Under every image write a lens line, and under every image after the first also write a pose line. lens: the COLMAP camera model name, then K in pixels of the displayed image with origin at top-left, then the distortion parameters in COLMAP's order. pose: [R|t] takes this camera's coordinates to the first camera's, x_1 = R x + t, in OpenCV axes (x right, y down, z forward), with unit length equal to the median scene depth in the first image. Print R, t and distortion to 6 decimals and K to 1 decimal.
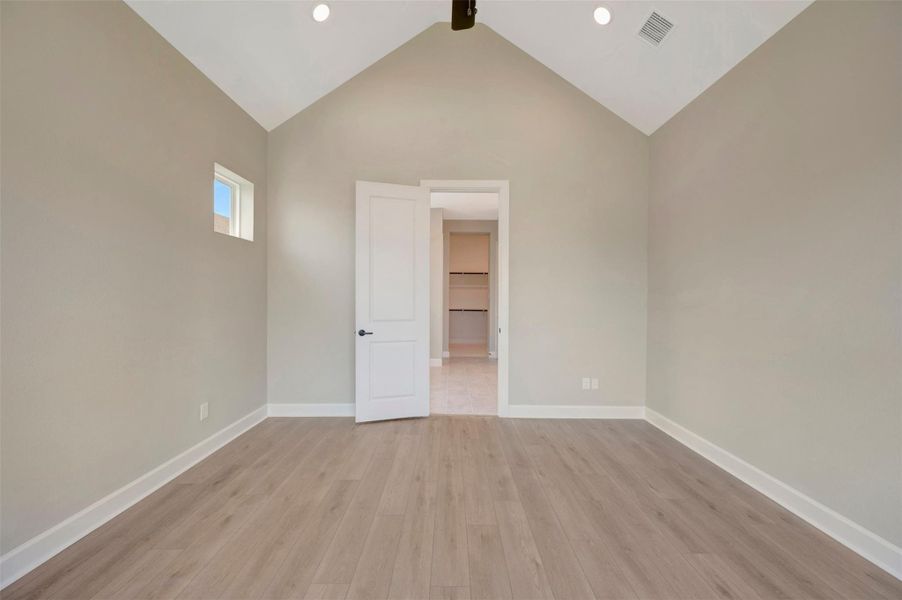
lens RADIAL K [[352.5, 0, 451.0], [0, 352.5, 300.0], [0, 0, 1]] dist [-0.000100, -0.000072]
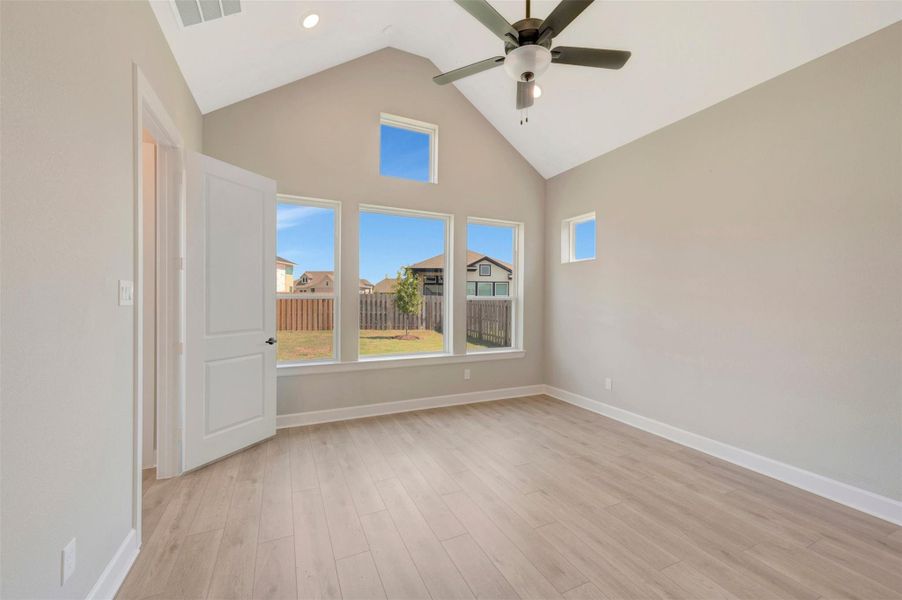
lens RADIAL K [[352.5, 0, 451.0], [0, 352.5, 300.0], [0, 0, 1]] dist [-0.000100, -0.000072]
pose [[-0.900520, -0.012632, -0.434632, 0.776401], [-0.018812, 0.999774, 0.009920, -0.030834], [0.434408, 0.017109, -0.900554, 1.742170]]
